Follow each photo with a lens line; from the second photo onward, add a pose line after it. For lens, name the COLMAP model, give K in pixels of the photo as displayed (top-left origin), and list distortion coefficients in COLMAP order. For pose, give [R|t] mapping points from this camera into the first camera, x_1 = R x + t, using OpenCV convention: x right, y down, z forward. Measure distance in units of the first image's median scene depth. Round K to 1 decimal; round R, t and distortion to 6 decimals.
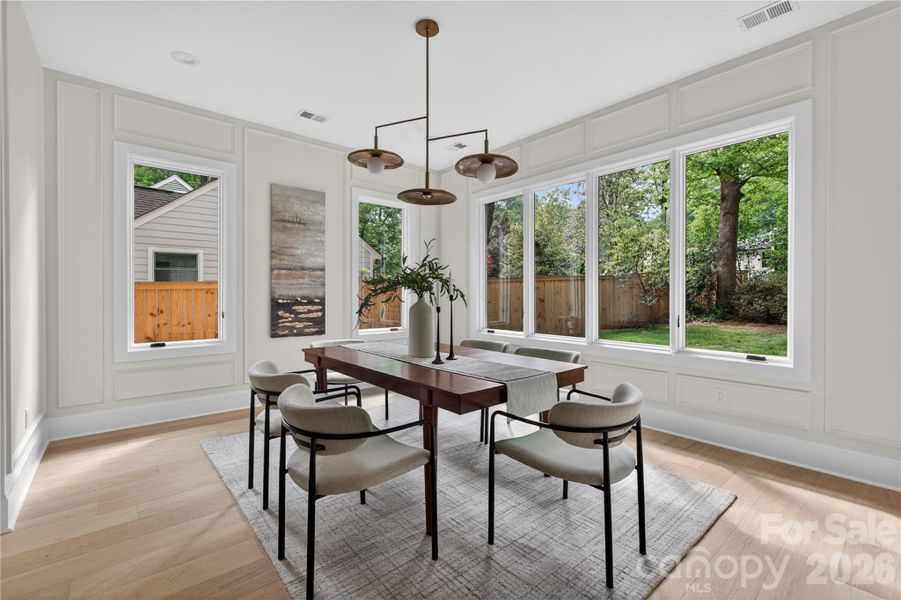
lens RADIAL K [[392.4, 0, 451.2], [0, 392.4, 300.9], [0, 0, 1]] dist [-0.000656, -0.000196]
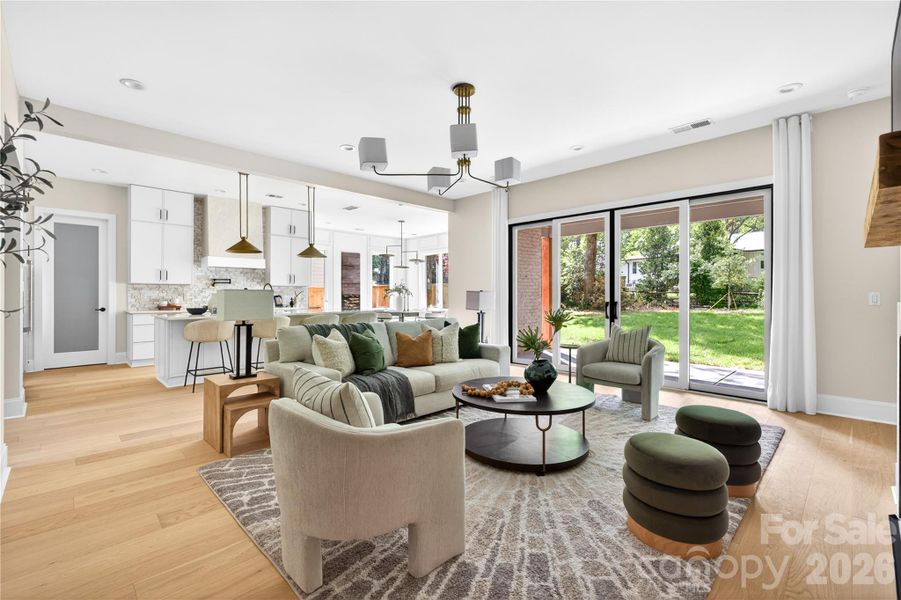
lens RADIAL K [[392.4, 0, 448.9], [0, 392.4, 299.2], [0, 0, 1]] dist [-0.000656, -0.000196]
pose [[0.996785, 0.001656, 0.080106, 0.054988], [-0.001426, 0.999995, -0.002923, 0.029279], [-0.080110, 0.002799, 0.996782, -1.724236]]
